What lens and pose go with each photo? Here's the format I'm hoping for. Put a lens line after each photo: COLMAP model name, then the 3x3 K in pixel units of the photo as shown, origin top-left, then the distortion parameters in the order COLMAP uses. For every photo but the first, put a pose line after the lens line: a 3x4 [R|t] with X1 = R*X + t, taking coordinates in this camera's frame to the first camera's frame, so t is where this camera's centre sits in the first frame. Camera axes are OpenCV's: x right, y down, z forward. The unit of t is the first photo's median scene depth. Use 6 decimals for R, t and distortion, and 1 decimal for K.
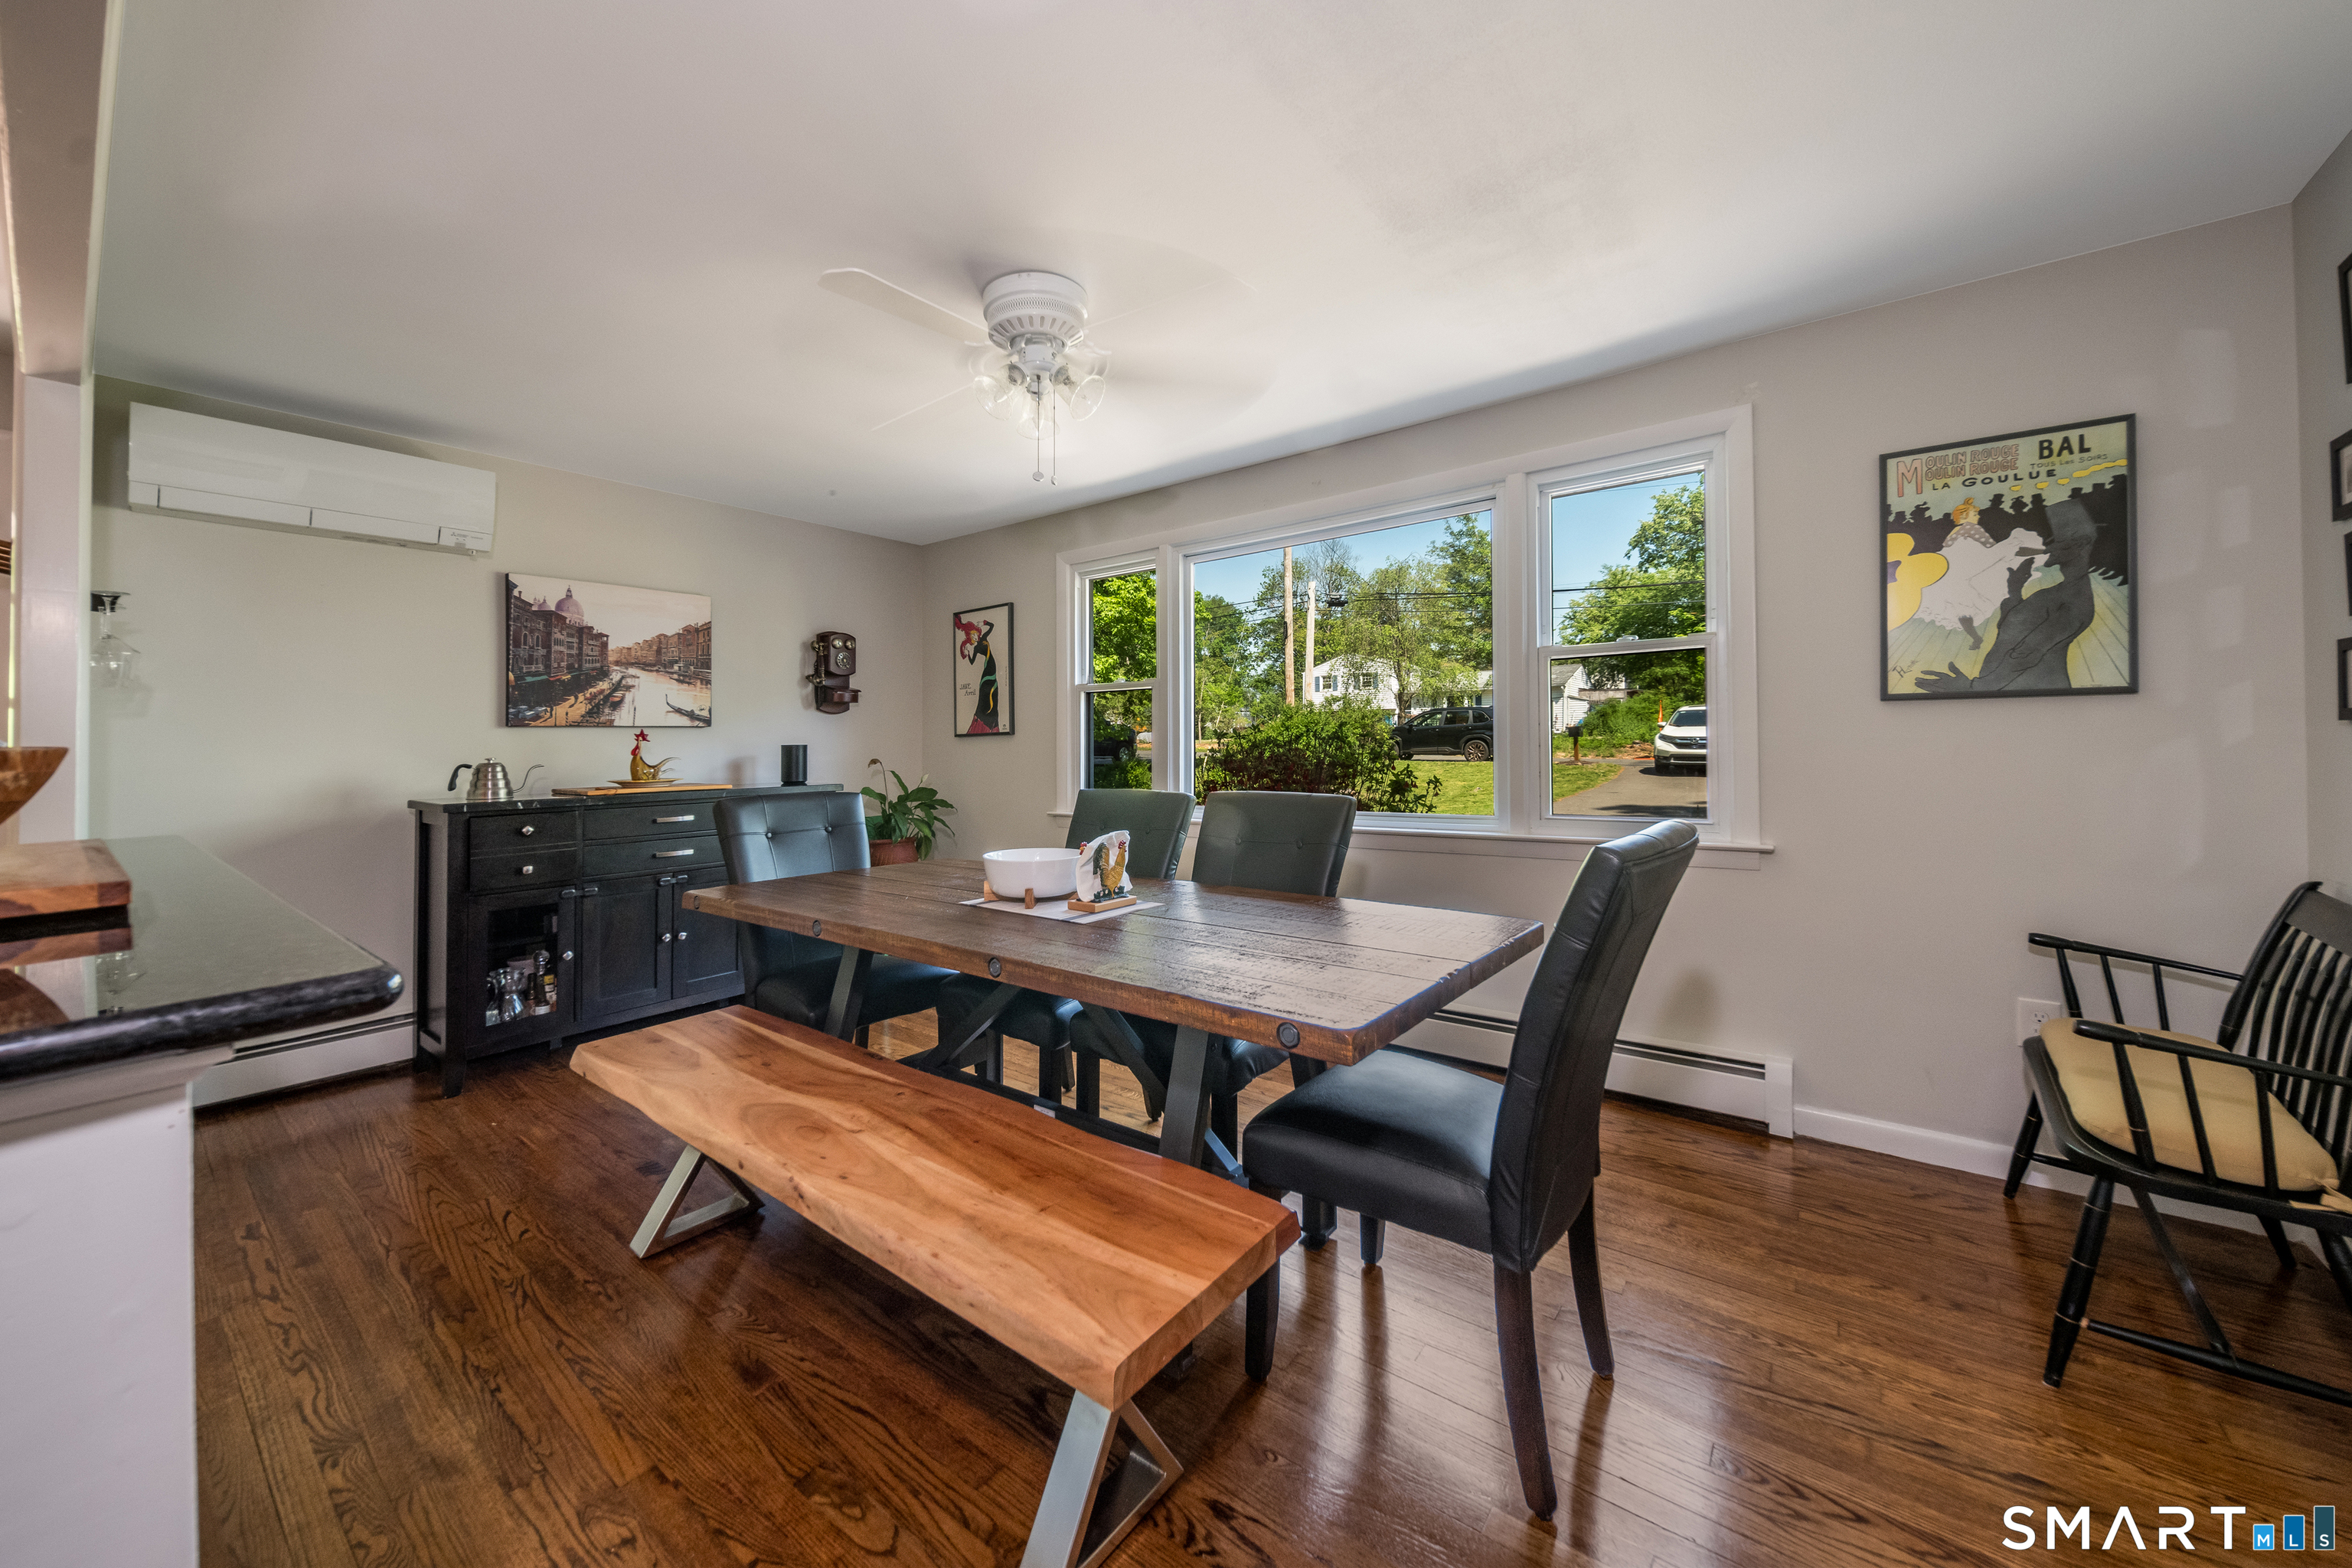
lens RADIAL K [[884.9, 0, 1159.7], [0, 884.9, 739.4], [0, 0, 1]] dist [0.000144, -0.000144]
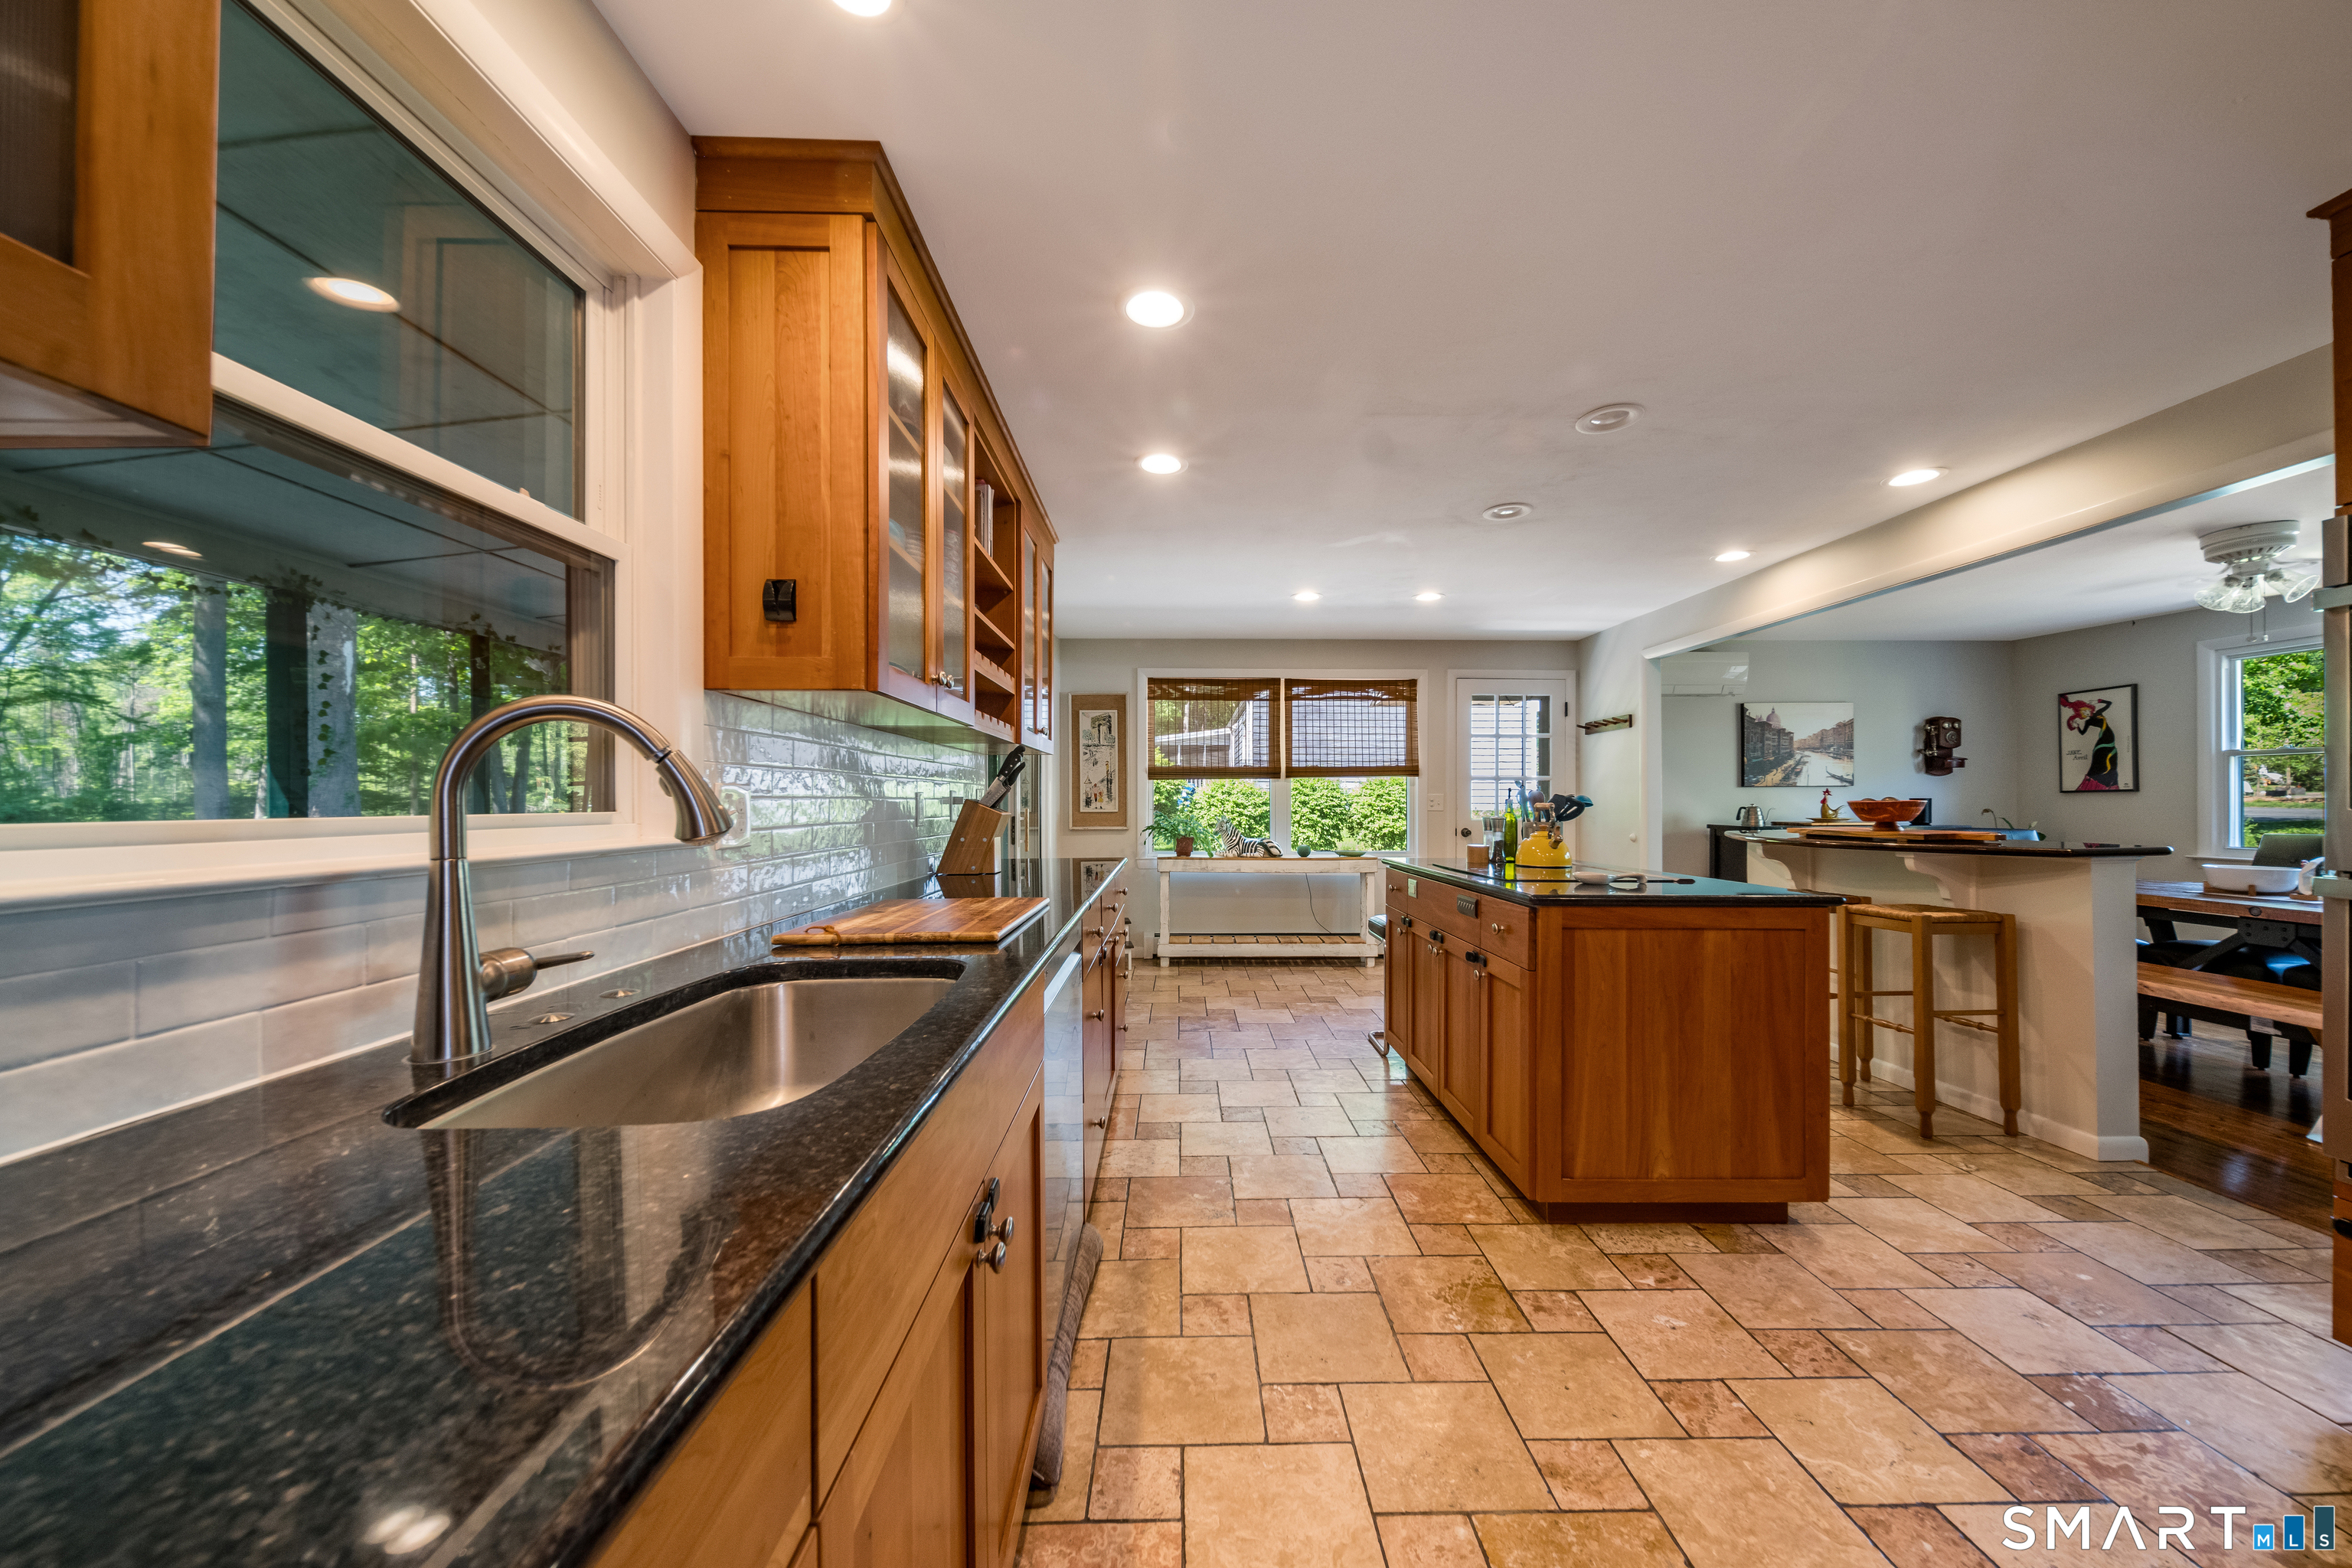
lens RADIAL K [[847.8, 0, 1168.5], [0, 847.8, 780.0], [0, 0, 1]] dist [0.001415, -0.000109]
pose [[0.614591, -0.004740, -0.788831, -0.073734], [-0.001147, 0.999976, -0.006902, -0.013774], [0.788845, 0.005147, 0.614571, -0.918907]]
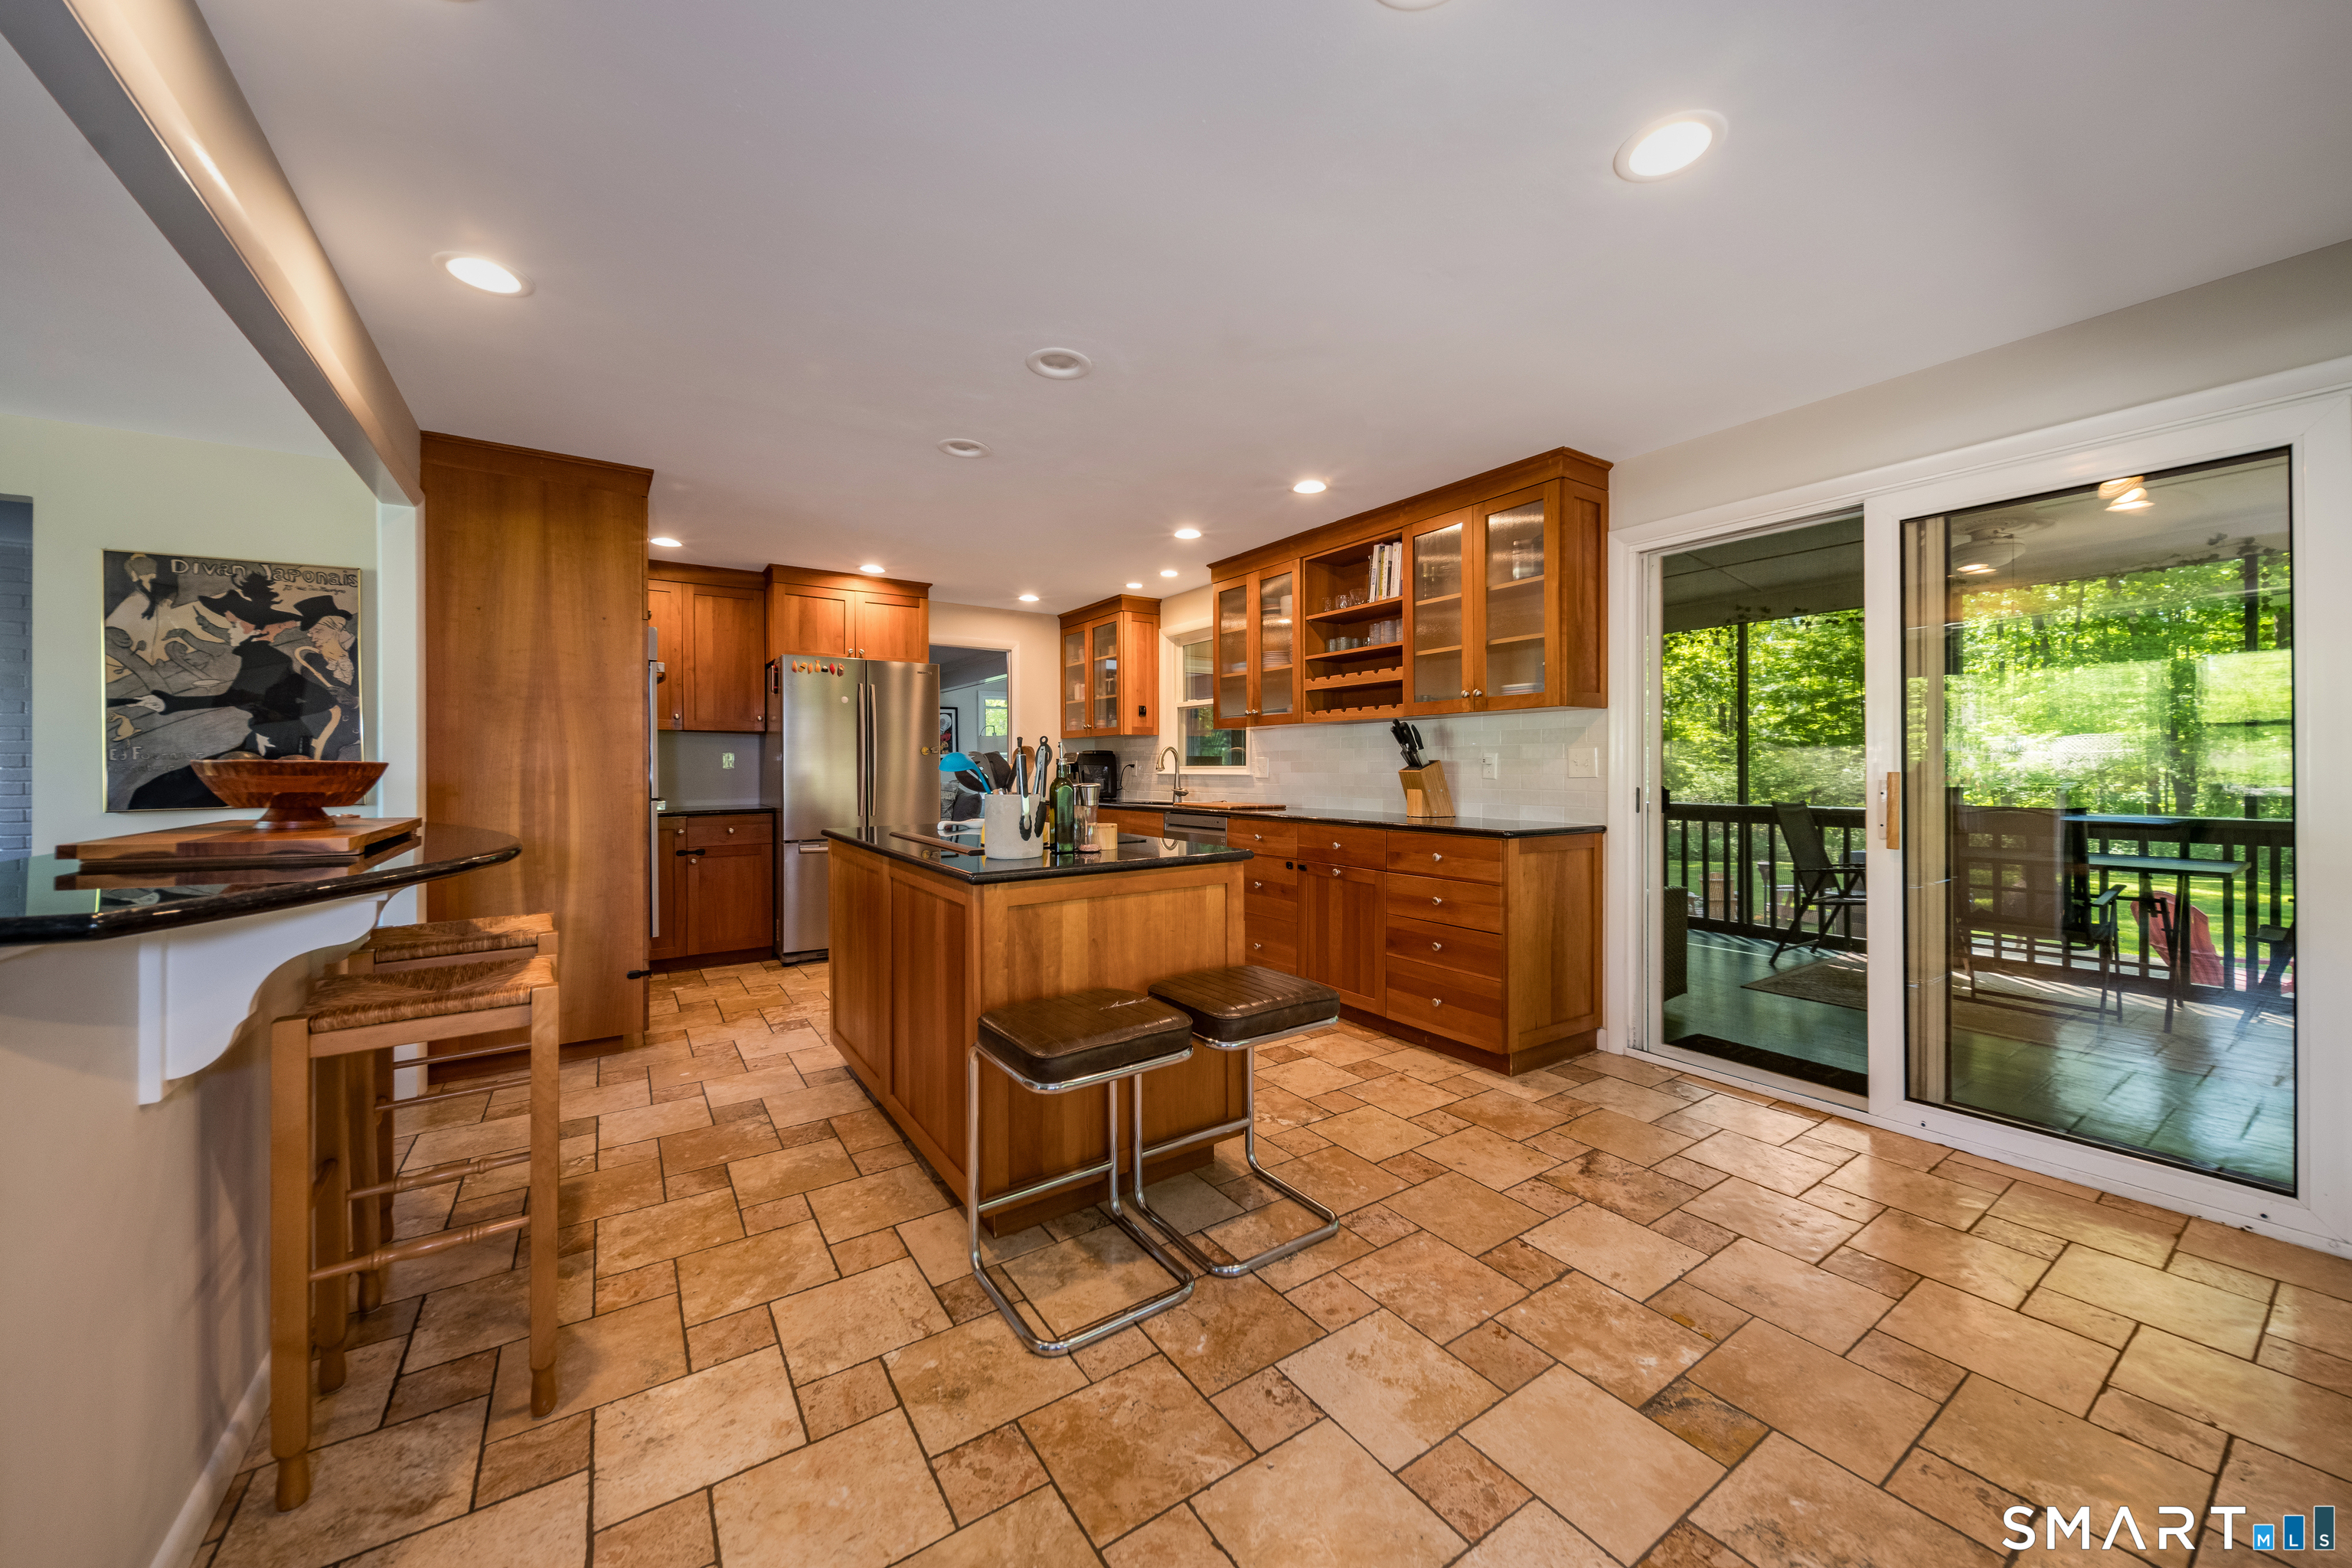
lens RADIAL K [[851.0, 0, 1184.5], [0, 851.0, 767.7], [0, 0, 1]] dist [0.001836, 0.000017]
pose [[-0.954430, 0.016176, 0.297995, -0.826012], [0.013892, 0.999856, -0.009783, 0.013807], [-0.298110, -0.005198, -0.954517, 0.476979]]
